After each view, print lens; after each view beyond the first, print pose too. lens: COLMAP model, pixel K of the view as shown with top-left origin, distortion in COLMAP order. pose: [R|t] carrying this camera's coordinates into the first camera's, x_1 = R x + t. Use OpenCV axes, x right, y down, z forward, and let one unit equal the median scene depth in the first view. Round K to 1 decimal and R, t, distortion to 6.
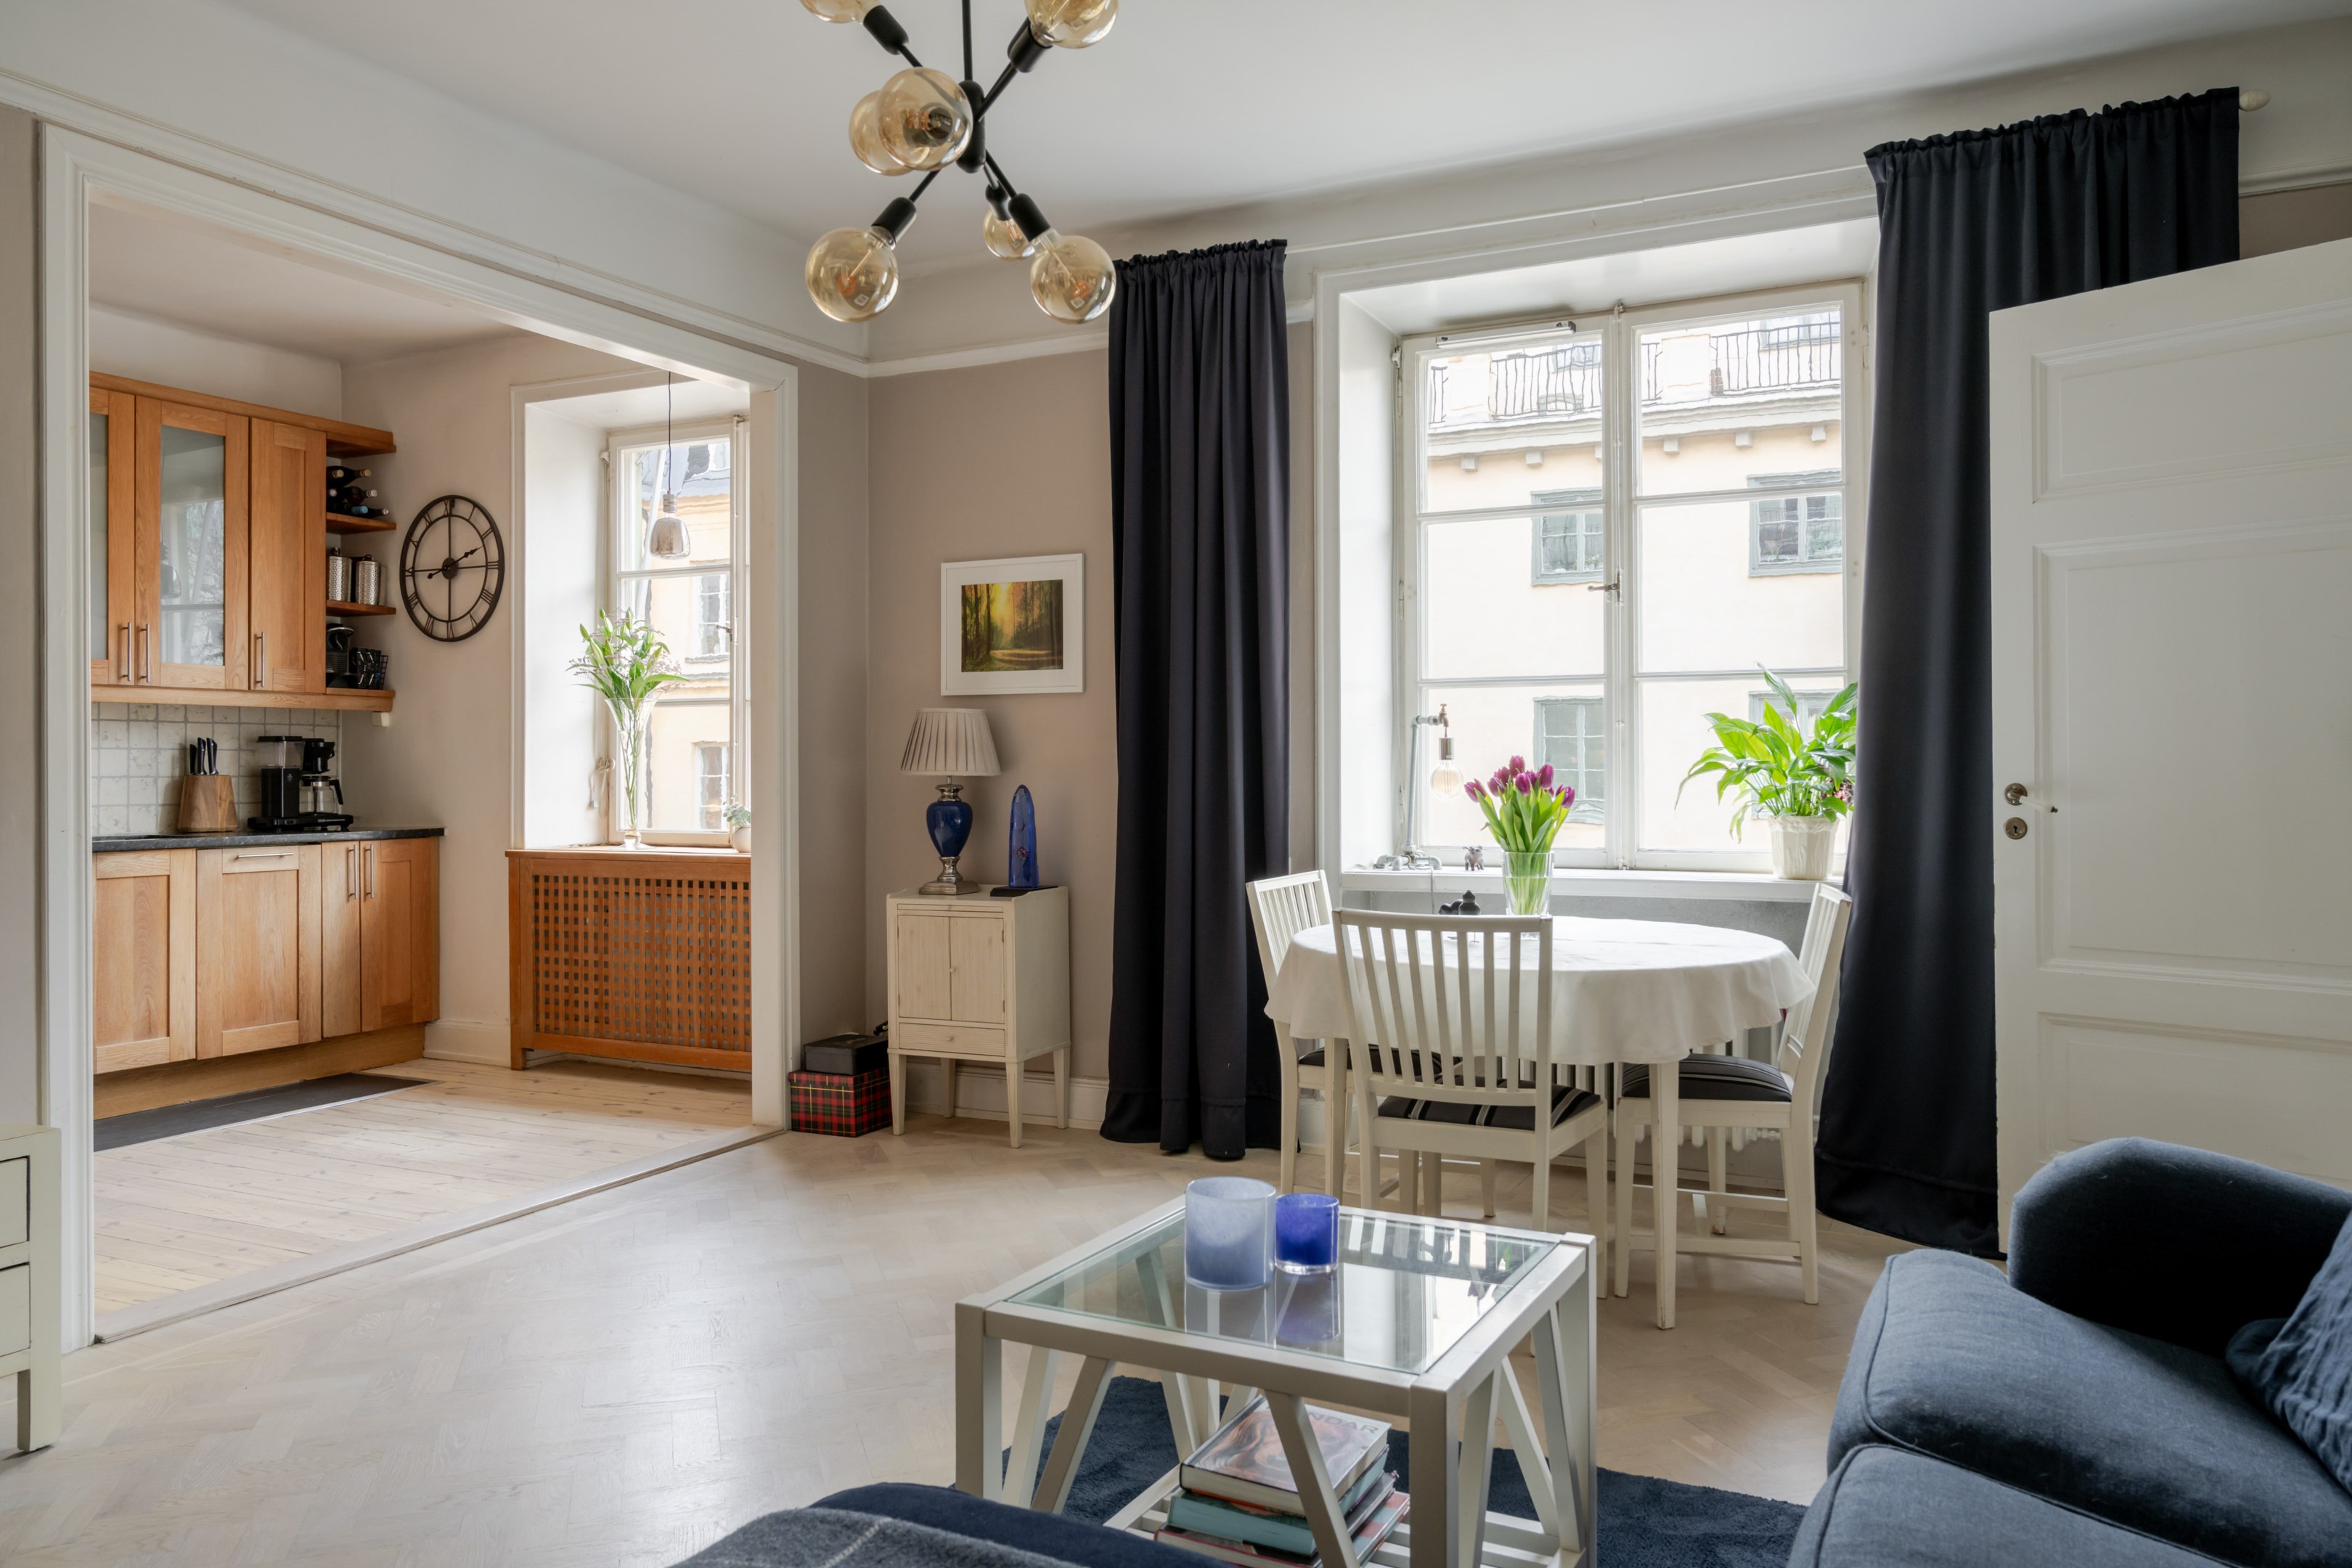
lens RADIAL K [[1625.6, 0, 1212.9], [0, 1625.6, 752.4], [0, 0, 1]] dist [-0.001989, -0.001015]
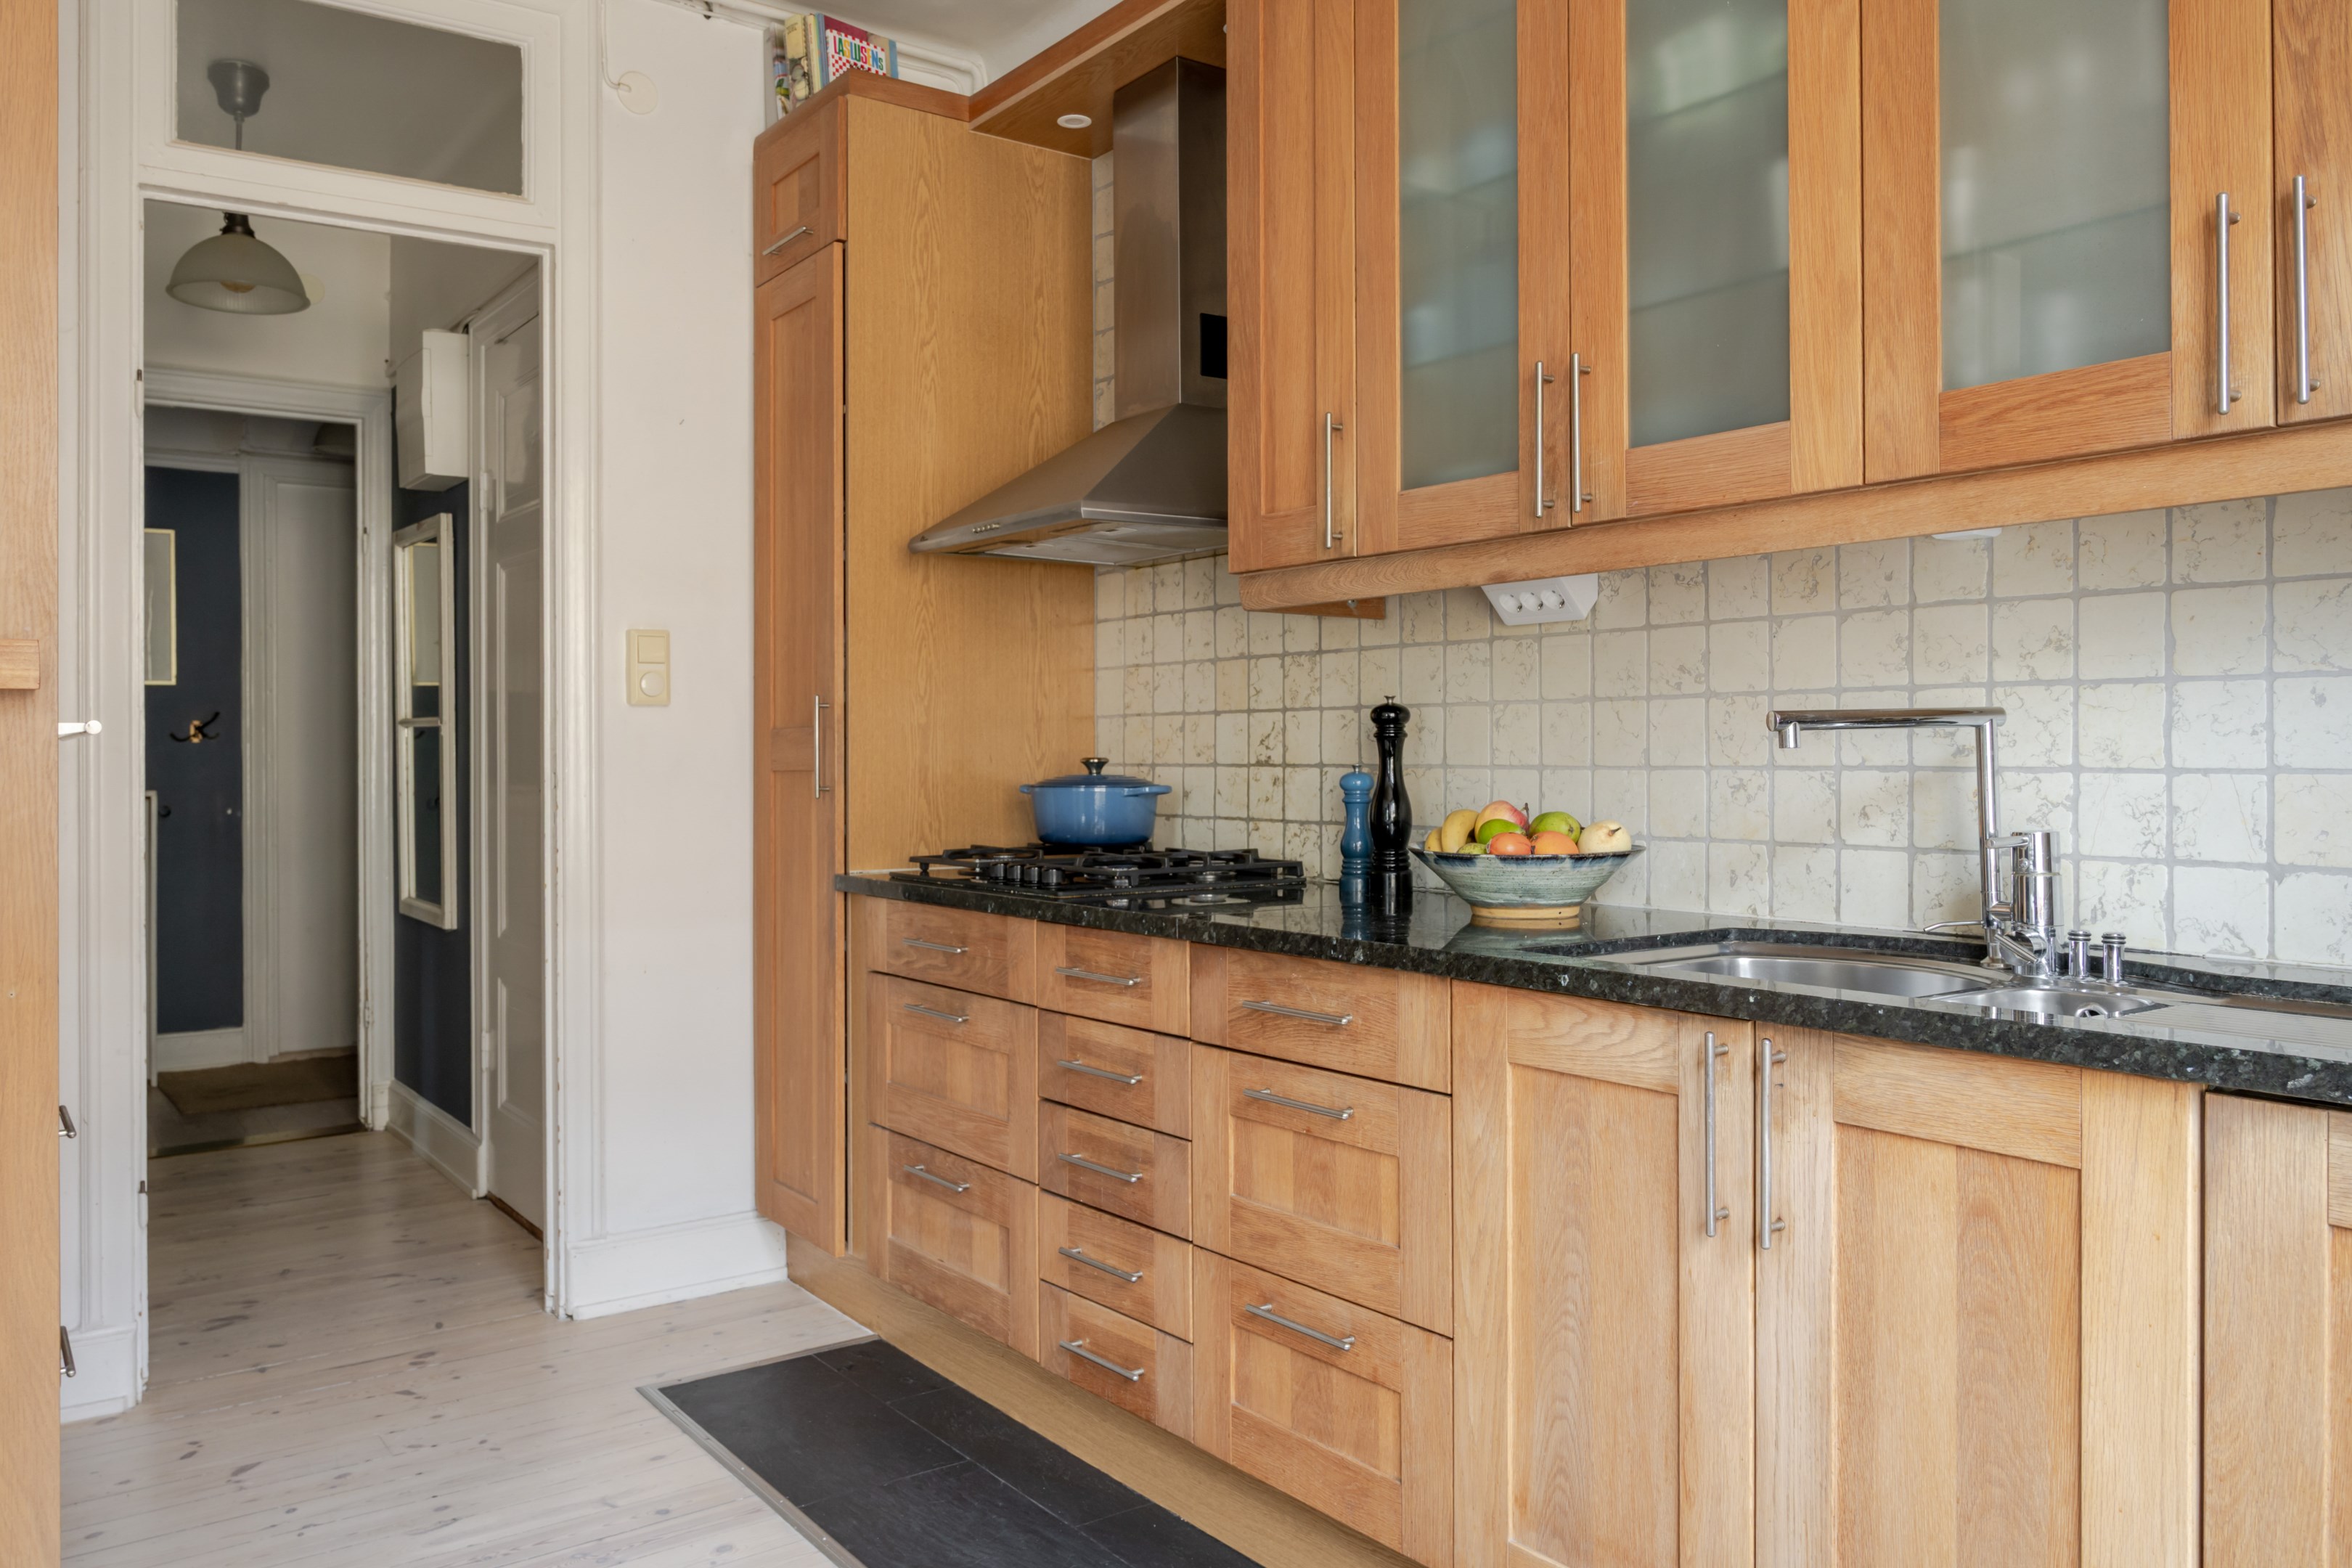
lens RADIAL K [[1733.1, 0, 1138.2], [0, 1733.1, 747.5], [0, 0, 1]] dist [-0.007209, 0.003971]
pose [[-0.480134, 0.003665, -0.877187, -0.363395], [0.016637, 0.999849, -0.004929, 0.009988], [0.877037, -0.016960, -0.480123, 1.070397]]
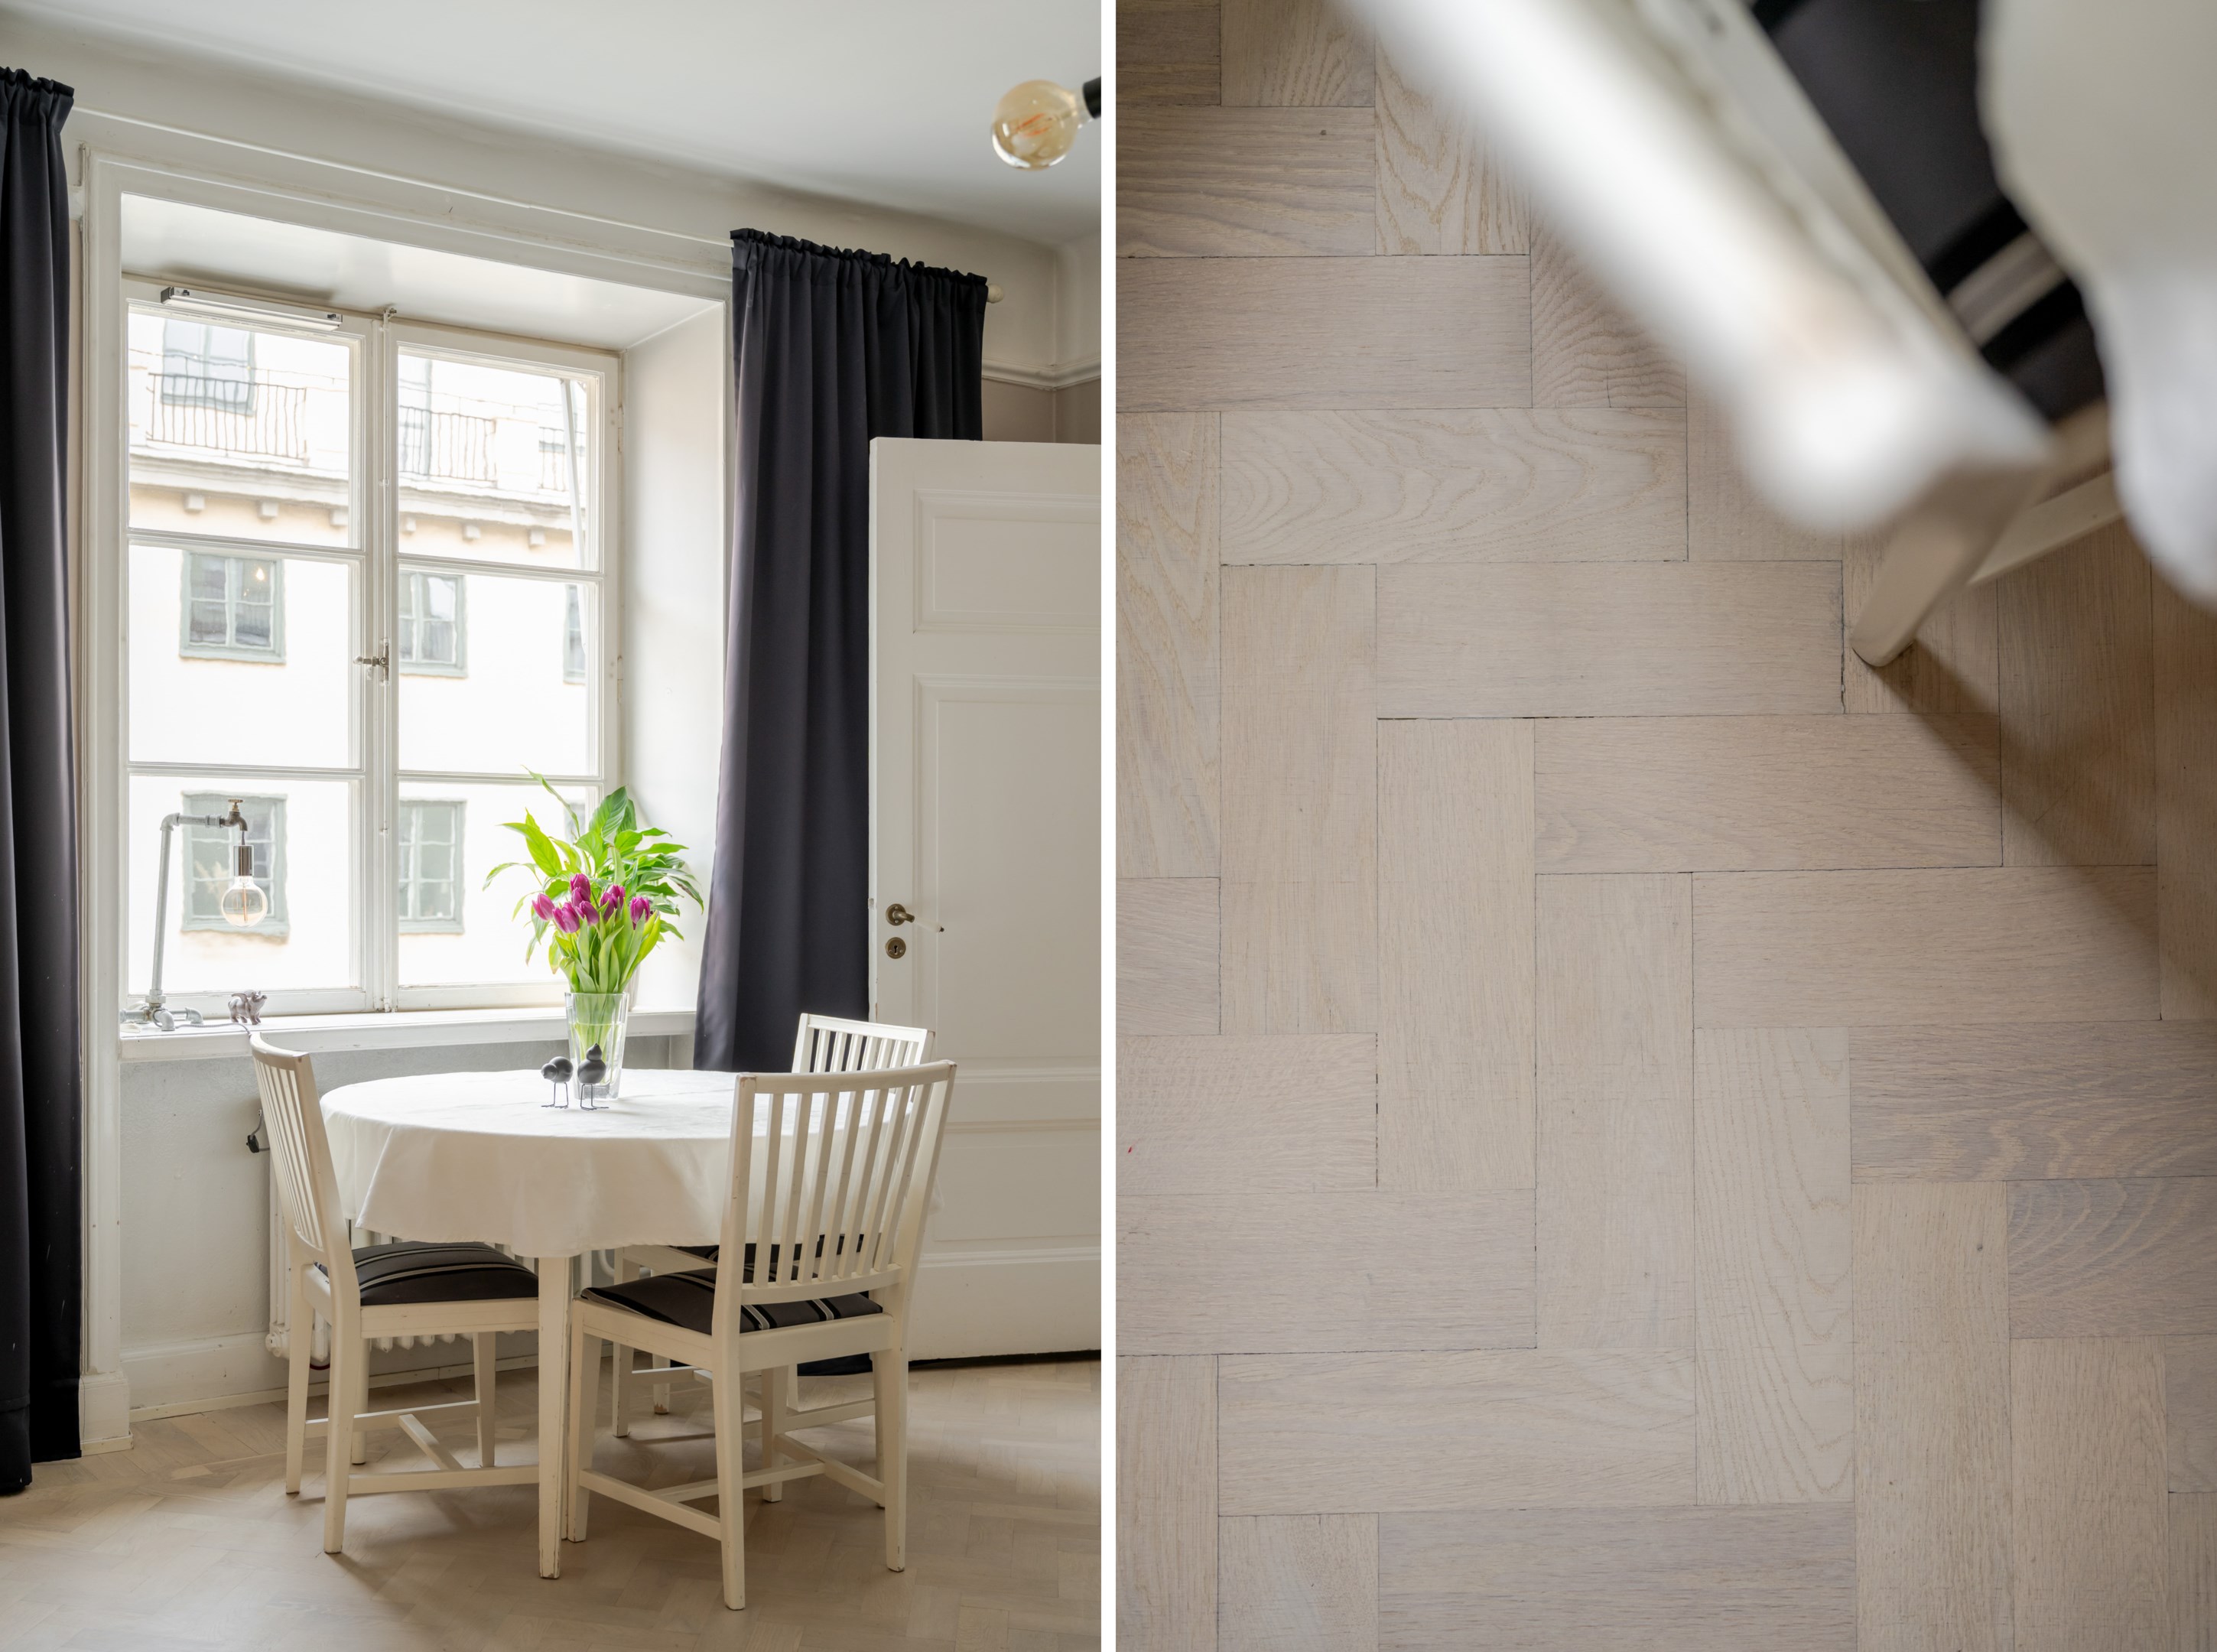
lens RADIAL K [[1990.3, 0, 554.6], [0, 1990.3, 903.8], [0, 0, 1]] dist [0.001362, -0.001227]
pose [[0.545414, -0.006445, 0.838142, -0.490980], [-0.012671, 0.999793, 0.015934, 0.001089], [-0.838071, -0.019310, 0.545220, 0.358817]]
